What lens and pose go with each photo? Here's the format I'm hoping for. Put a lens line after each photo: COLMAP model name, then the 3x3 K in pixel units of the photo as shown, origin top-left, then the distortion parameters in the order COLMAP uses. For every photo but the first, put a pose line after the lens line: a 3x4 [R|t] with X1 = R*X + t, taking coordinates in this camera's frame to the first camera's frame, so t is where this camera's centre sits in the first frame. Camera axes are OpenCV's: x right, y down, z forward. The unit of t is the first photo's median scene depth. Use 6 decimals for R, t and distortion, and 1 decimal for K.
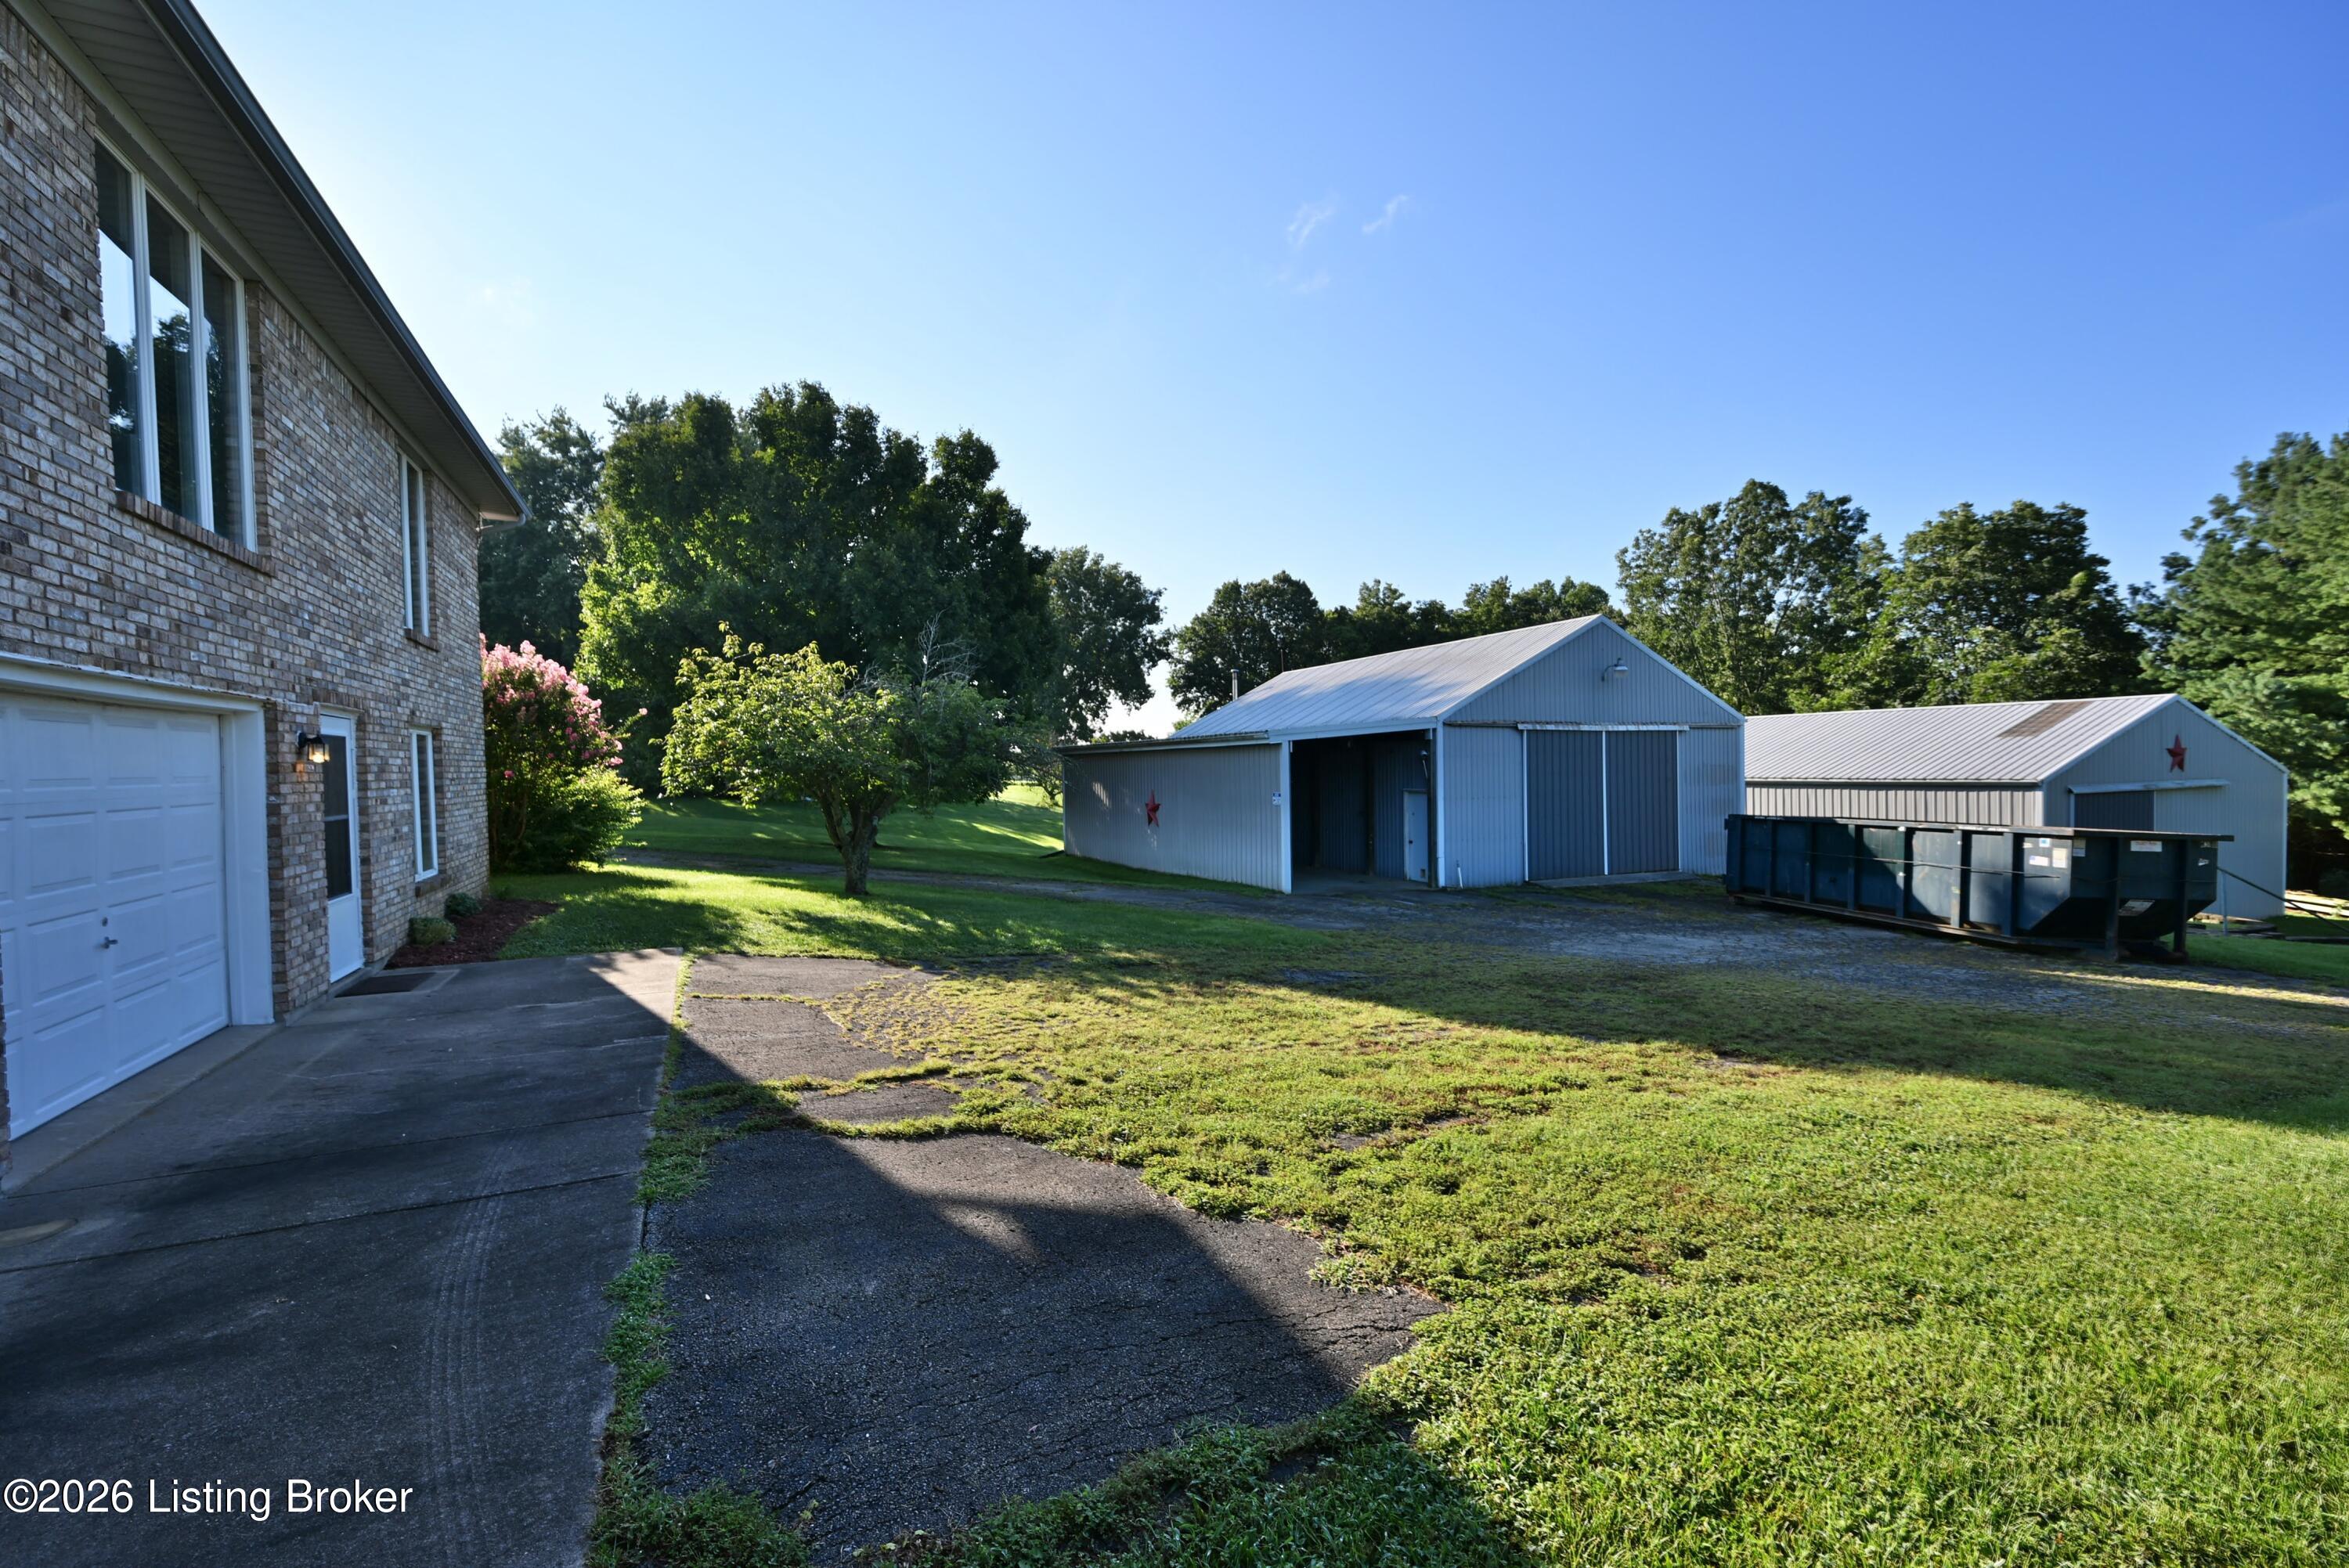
lens RADIAL K [[985.9, 0, 1182.1], [0, 985.9, 794.3], [0, 0, 1]] dist [0.009327, -0.001004]
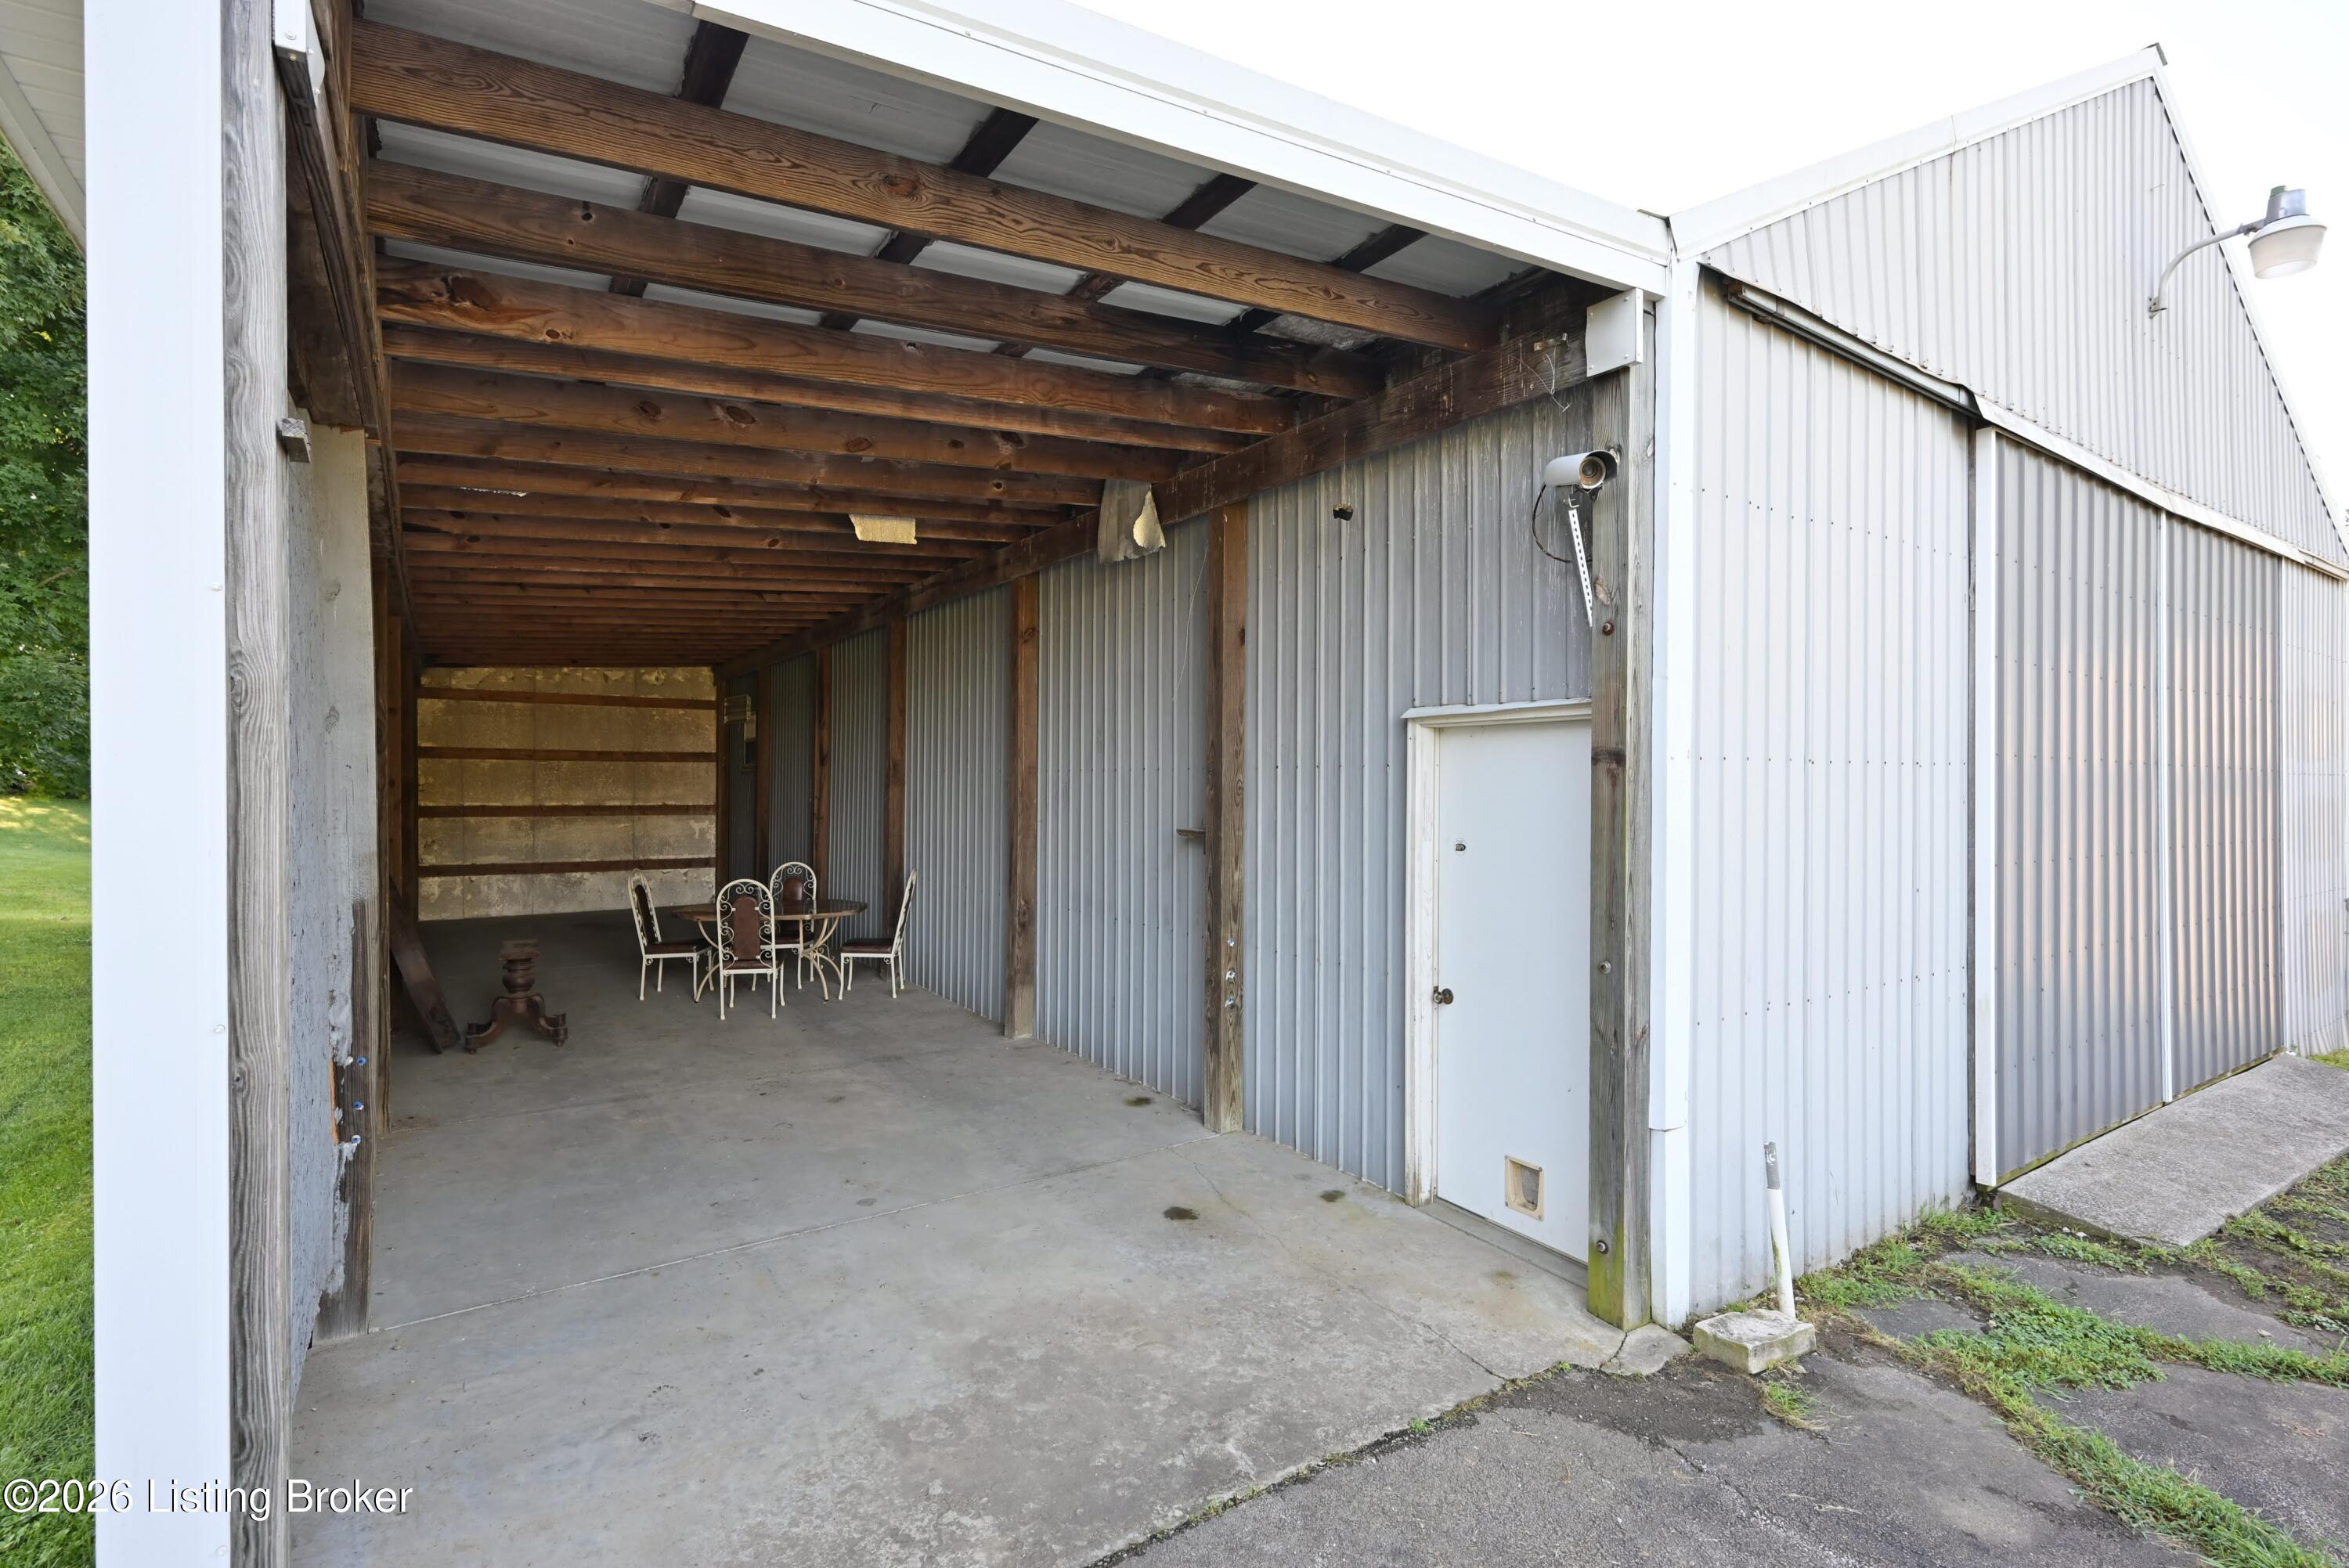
lens RADIAL K [[1155.1, 0, 1208.4], [0, 1155.1, 777.6], [0, 0, 1]] dist [0.013543, 0.002413]
pose [[0.983590, 0.020002, 0.179306, 0.076833], [-0.013724, 0.999251, -0.036183, 0.007868], [-0.179895, 0.033129, 0.983128, 0.405816]]
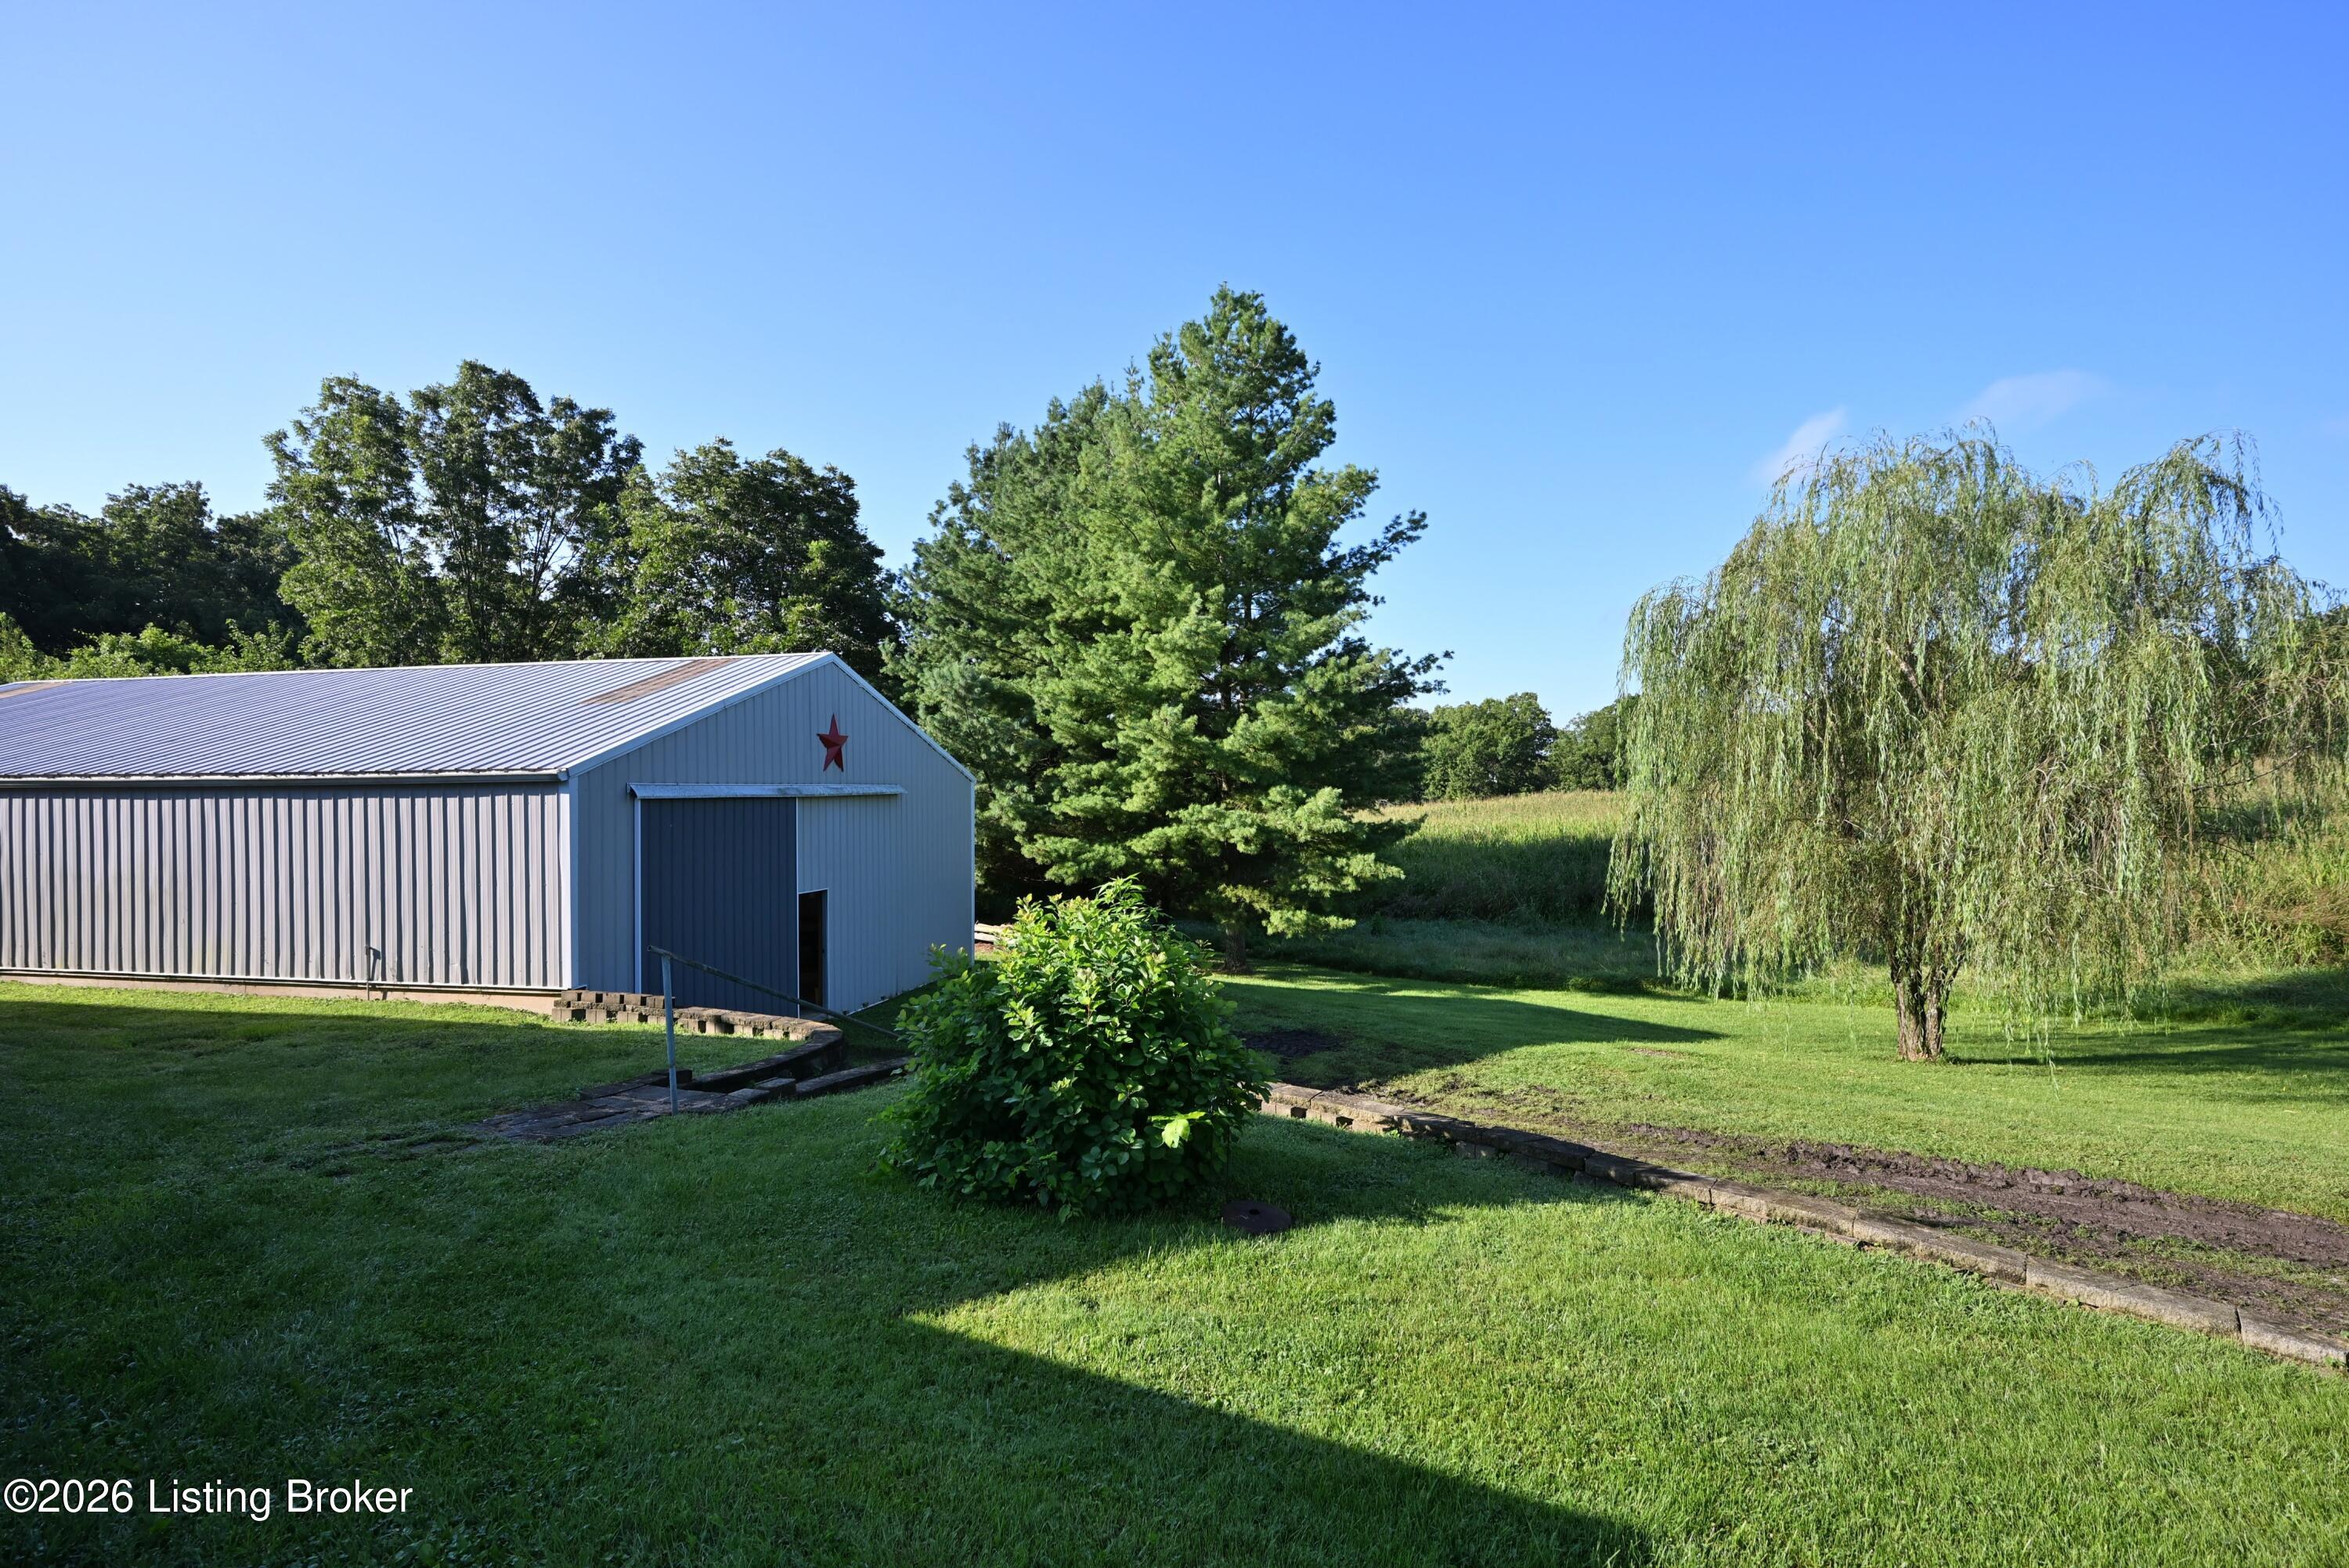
lens RADIAL K [[1155.1, 0, 1165.6], [0, 1155.1, 759.2], [0, 0, 1]] dist [0.013543, 0.002413]
pose [[0.607306, 0.033245, 0.793772, 0.309613], [0.017820, 0.998303, -0.055445, 0.009440], [-0.794268, 0.047817, 0.605682, 0.212949]]
